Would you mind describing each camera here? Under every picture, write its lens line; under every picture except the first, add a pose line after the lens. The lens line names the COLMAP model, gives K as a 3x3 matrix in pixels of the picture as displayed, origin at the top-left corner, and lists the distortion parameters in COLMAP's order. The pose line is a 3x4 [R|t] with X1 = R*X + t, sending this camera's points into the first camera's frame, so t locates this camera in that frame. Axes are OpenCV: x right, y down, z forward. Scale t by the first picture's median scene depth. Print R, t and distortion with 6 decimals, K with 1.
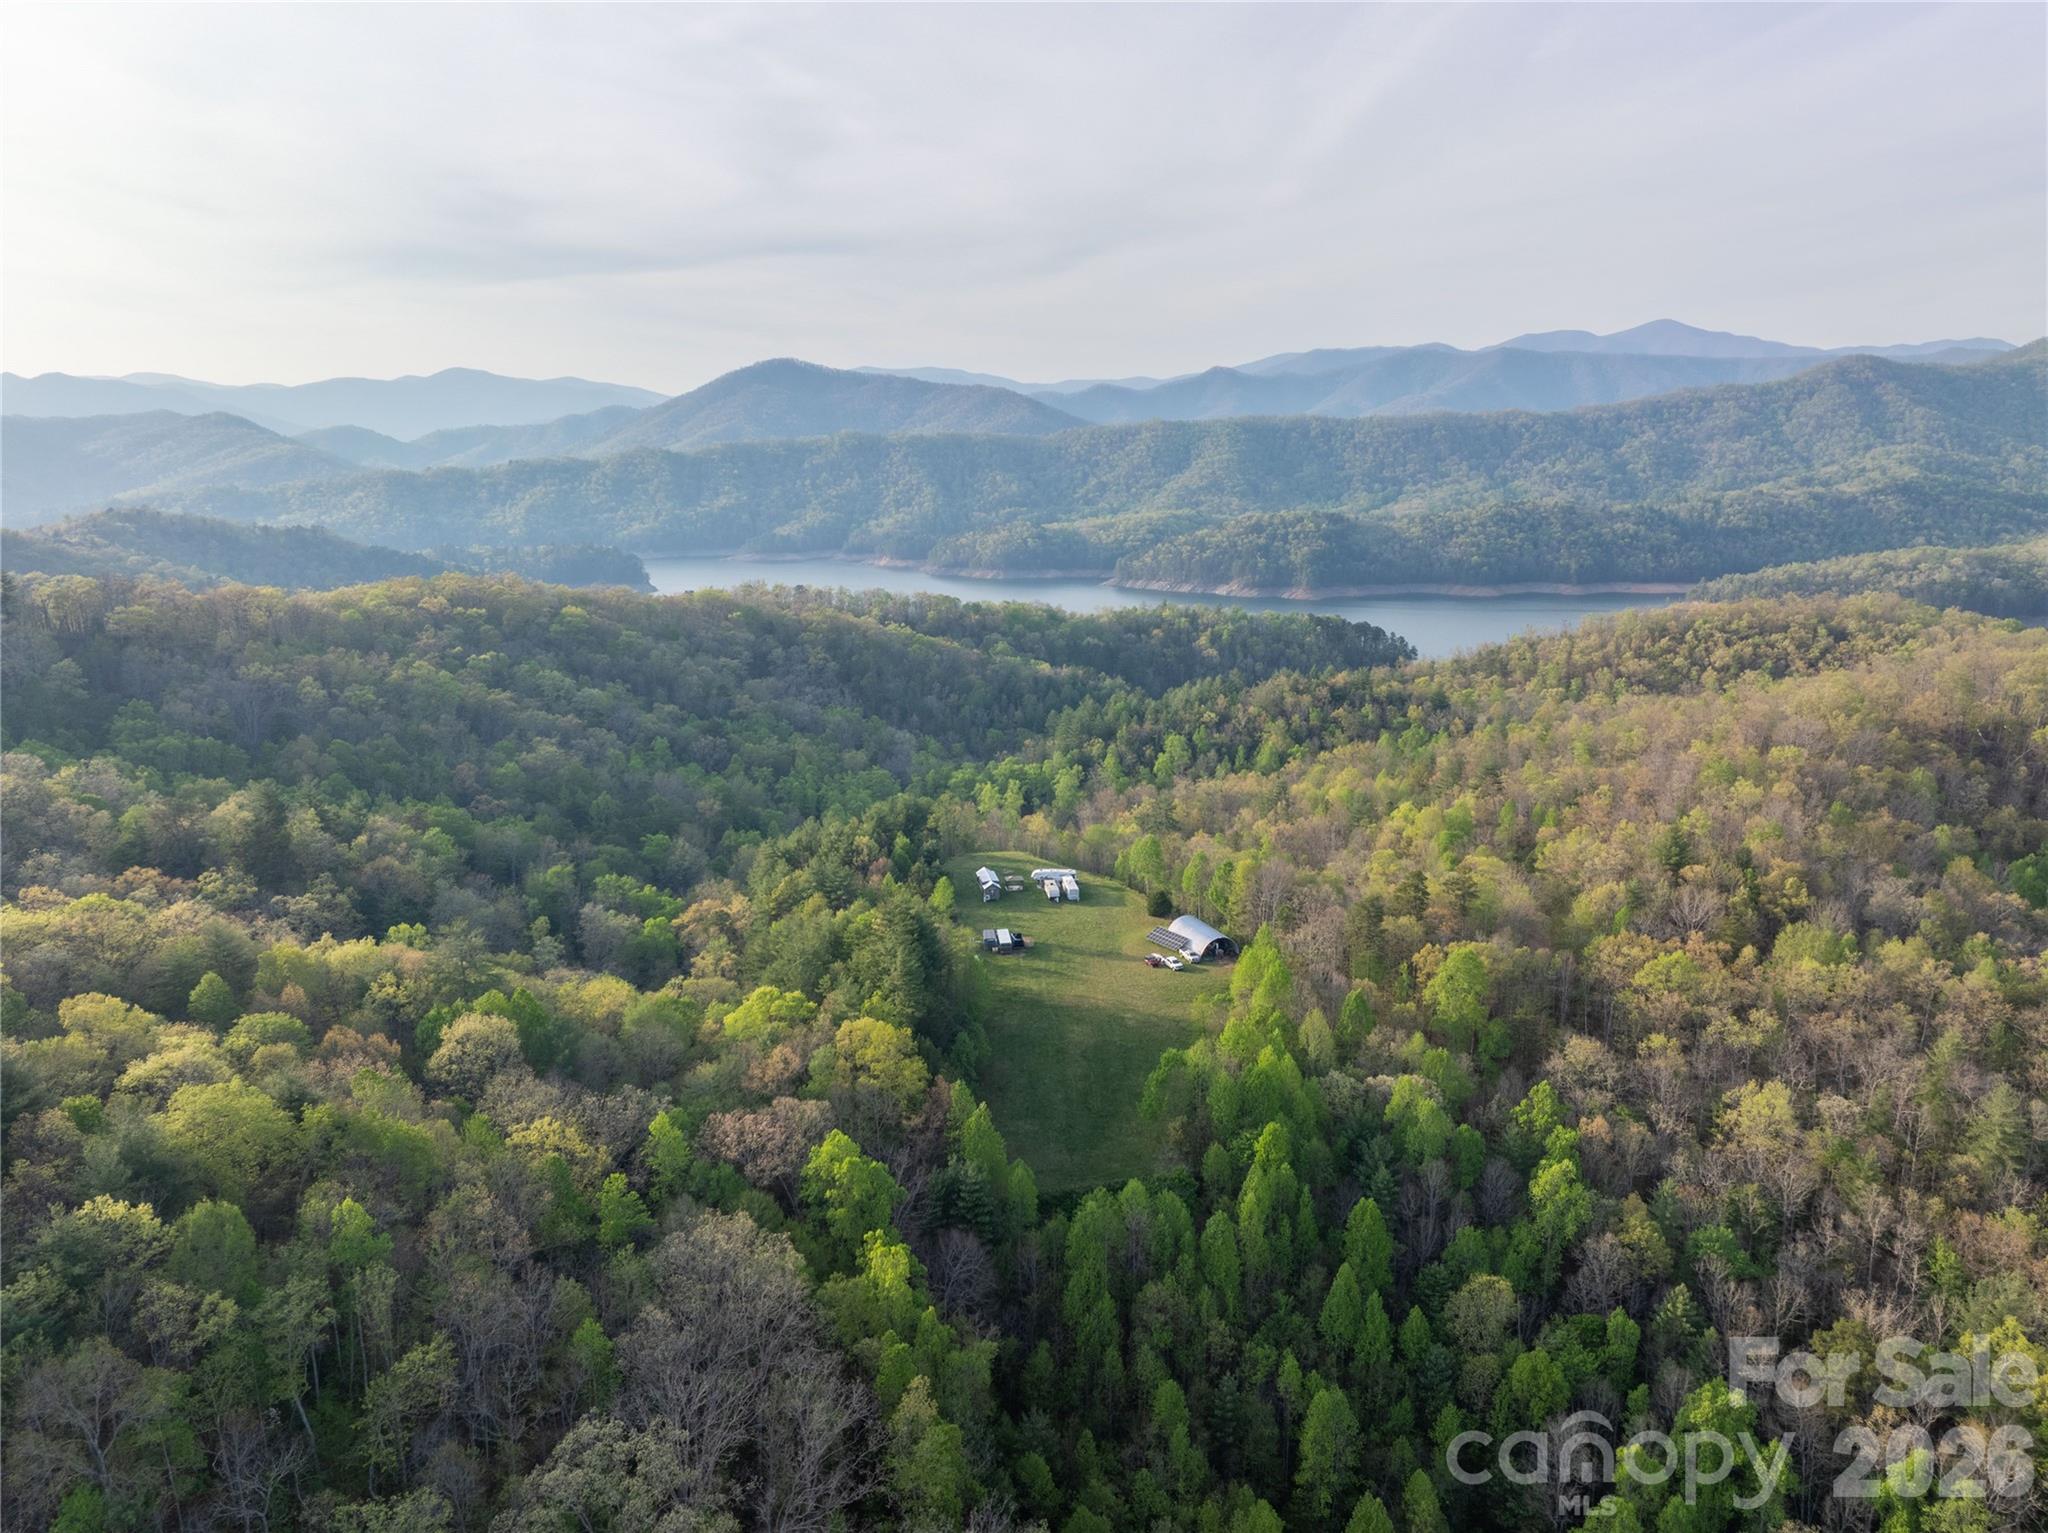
lens RADIAL K [[1441.6, 0, 1021.0], [0, 1441.6, 768.5], [0, 0, 1]] dist [-0.042659, 0.005777]
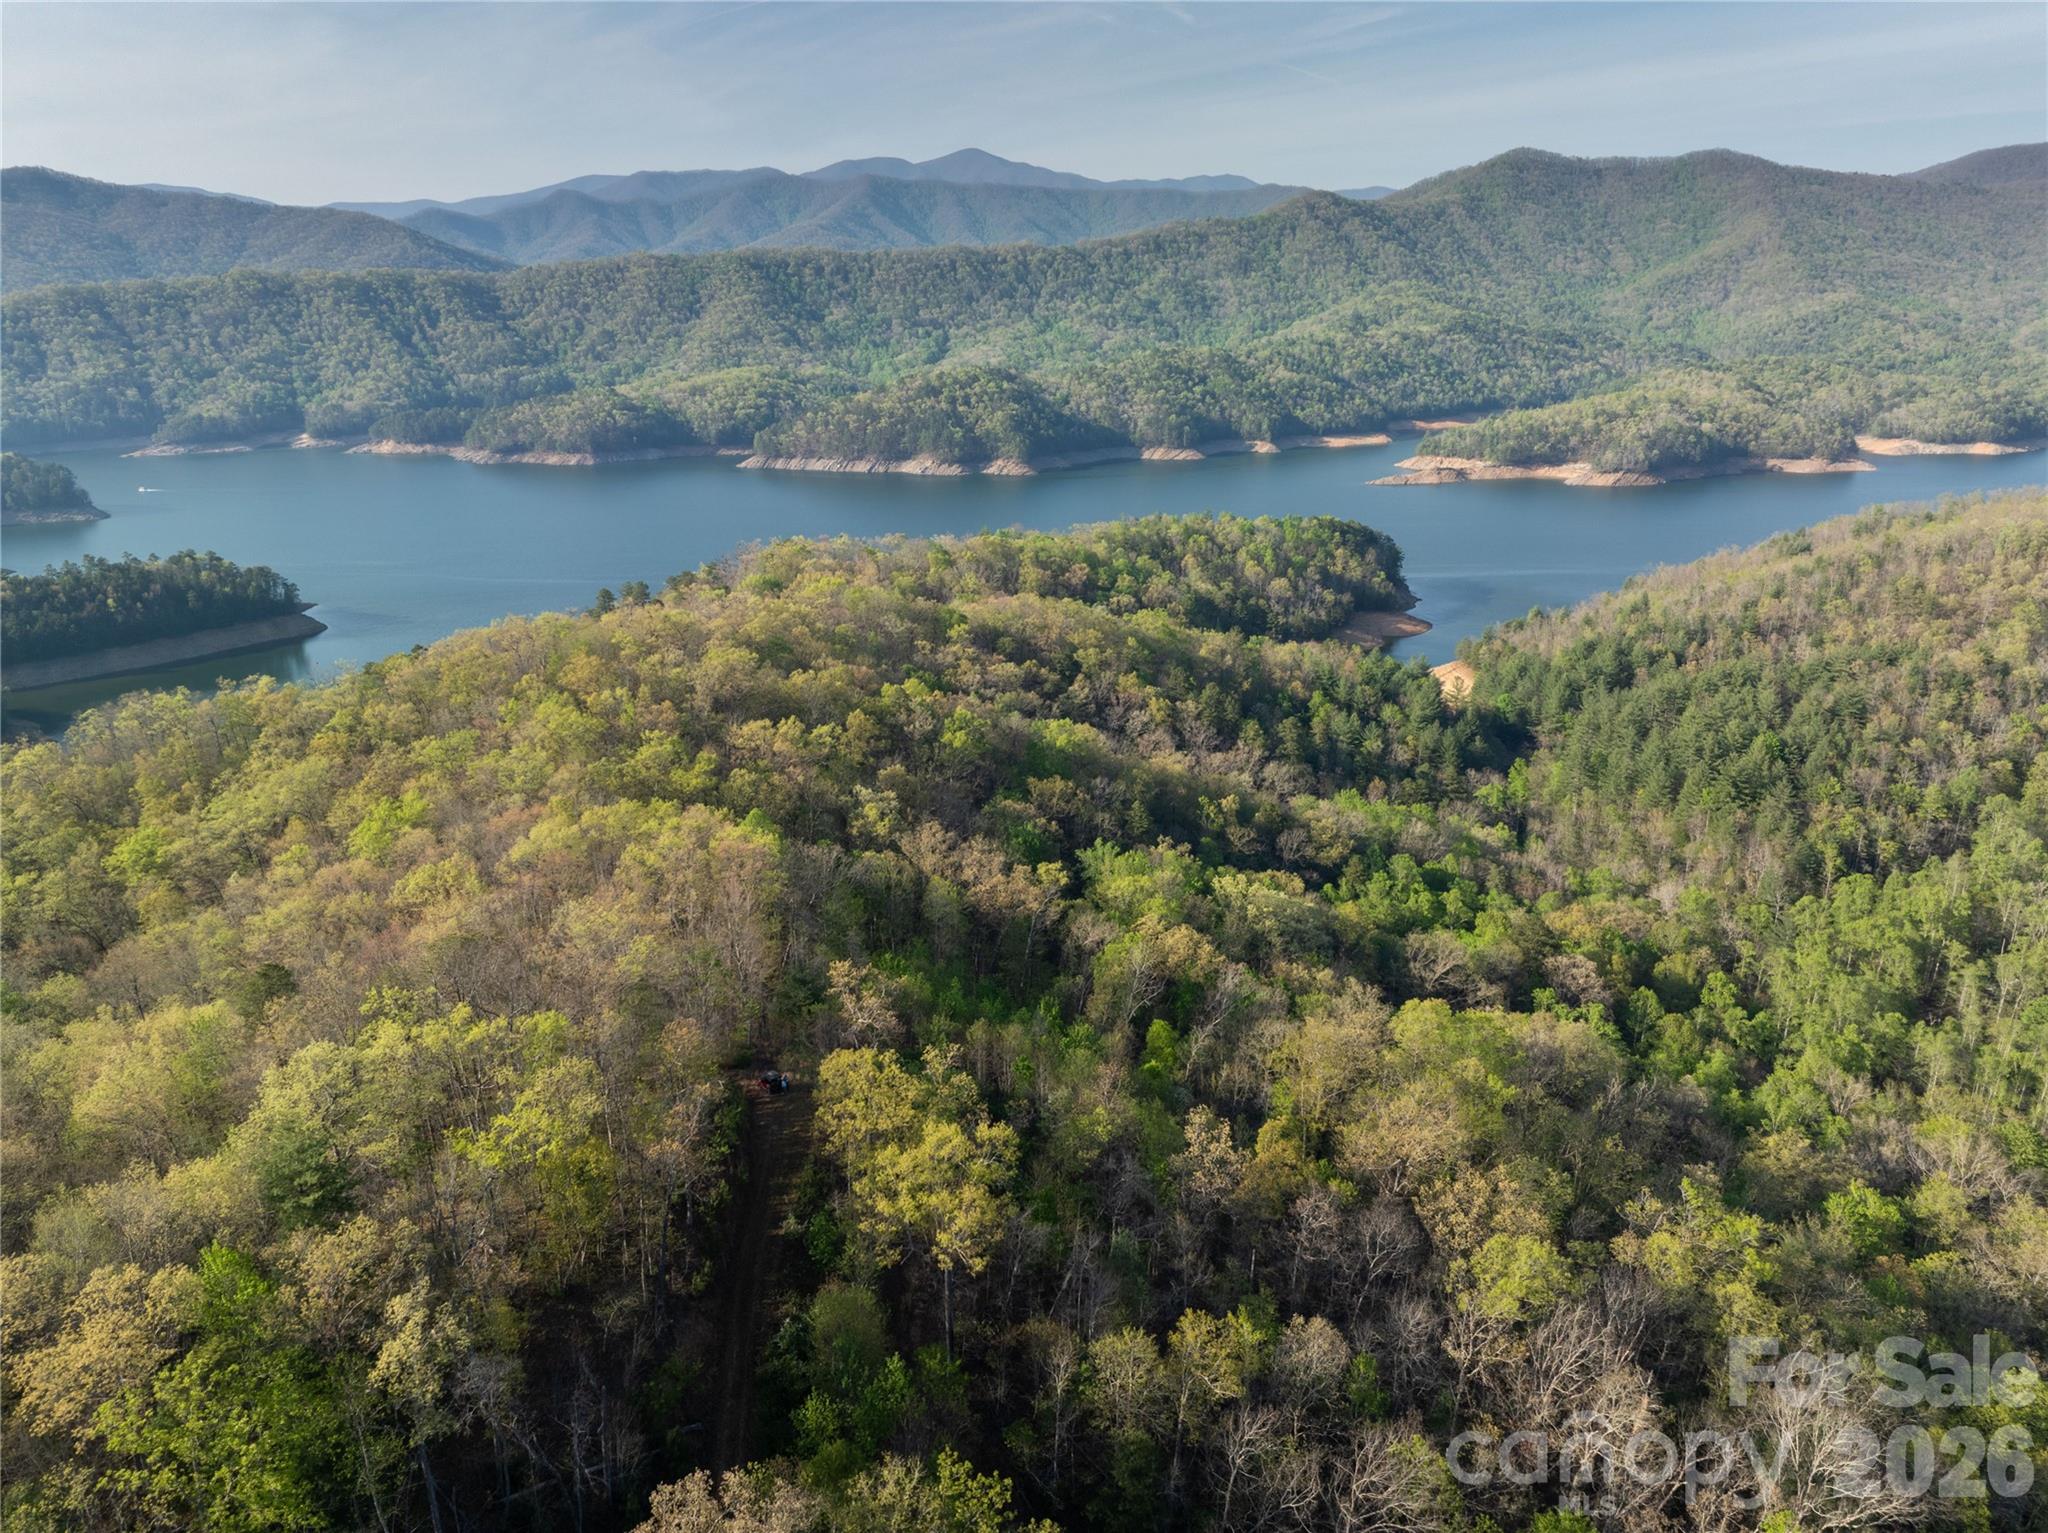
lens RADIAL K [[1441.6, 0, 1029.2], [0, 1441.6, 770.9], [0, 0, 1]] dist [-0.042659, 0.005777]
pose [[0.885752, -0.148656, 0.439709, -0.197585], [0.098284, 0.985914, 0.135332, -0.057217], [-0.453633, -0.076654, 0.887886, 0.213769]]
